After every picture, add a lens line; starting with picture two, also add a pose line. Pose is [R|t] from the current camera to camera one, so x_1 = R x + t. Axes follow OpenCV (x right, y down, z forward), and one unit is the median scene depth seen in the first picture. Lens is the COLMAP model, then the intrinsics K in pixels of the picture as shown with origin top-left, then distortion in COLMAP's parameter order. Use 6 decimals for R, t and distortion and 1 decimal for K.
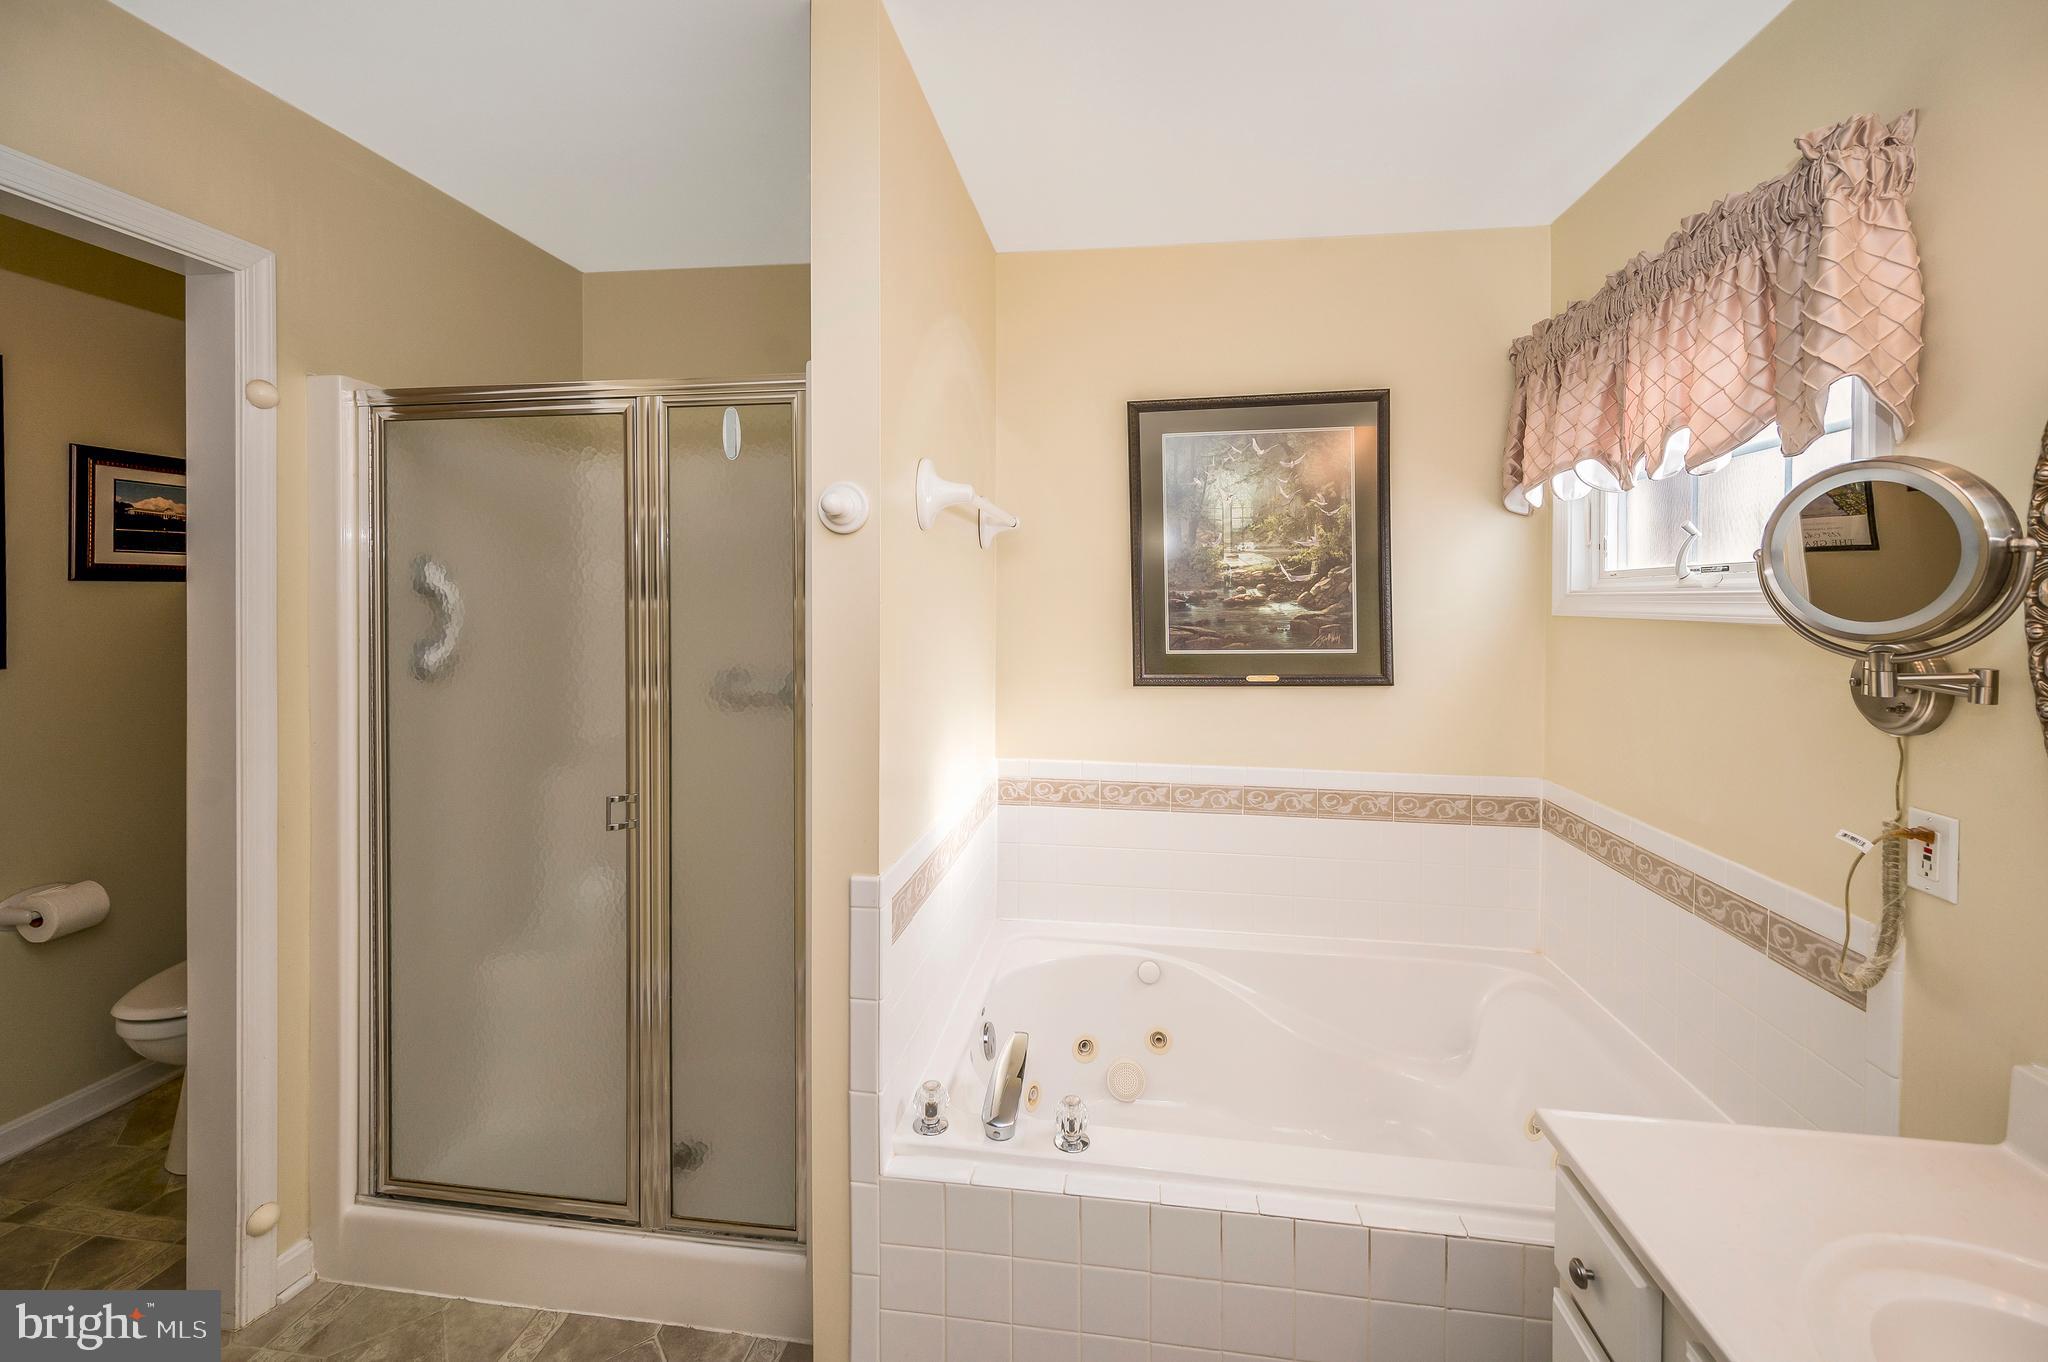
lens RADIAL K [[829.7, 0, 1023.8], [0, 829.7, 600.2], [0, 0, 1]] dist [-0.000170, 0.000335]
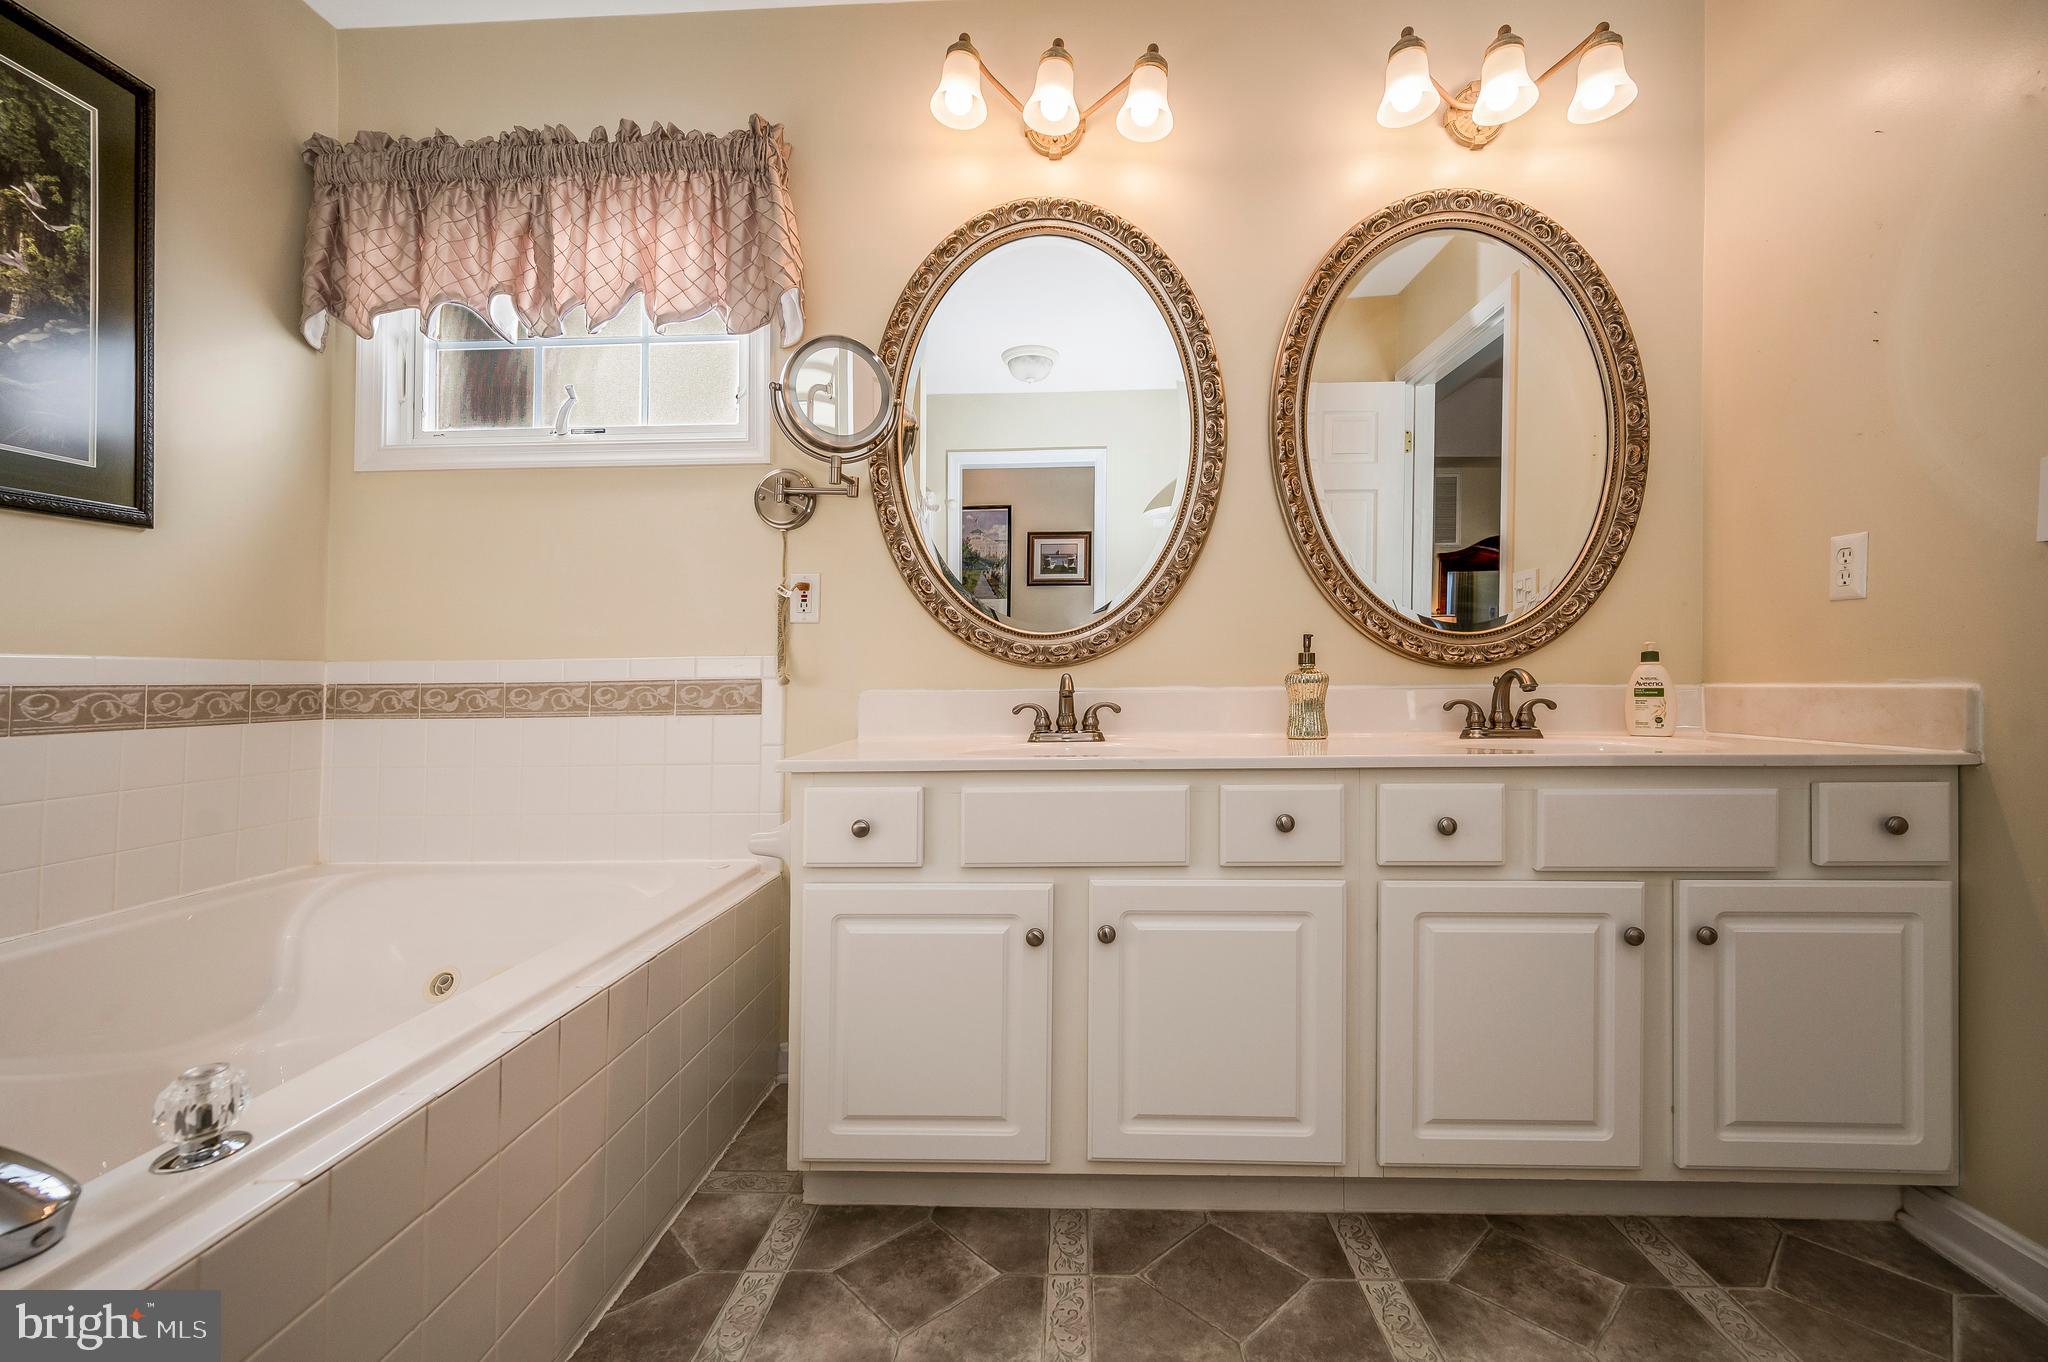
lens RADIAL K [[829.7, 0, 1030.4], [0, 829.7, 671.3], [0, 0, 1]] dist [-0.000170, 0.000335]
pose [[-0.079851, -0.006462, 0.996786, -0.299139], [-0.003033, 0.999976, 0.006240, 0.216421], [-0.996802, -0.002525, -0.079869, 0.332827]]
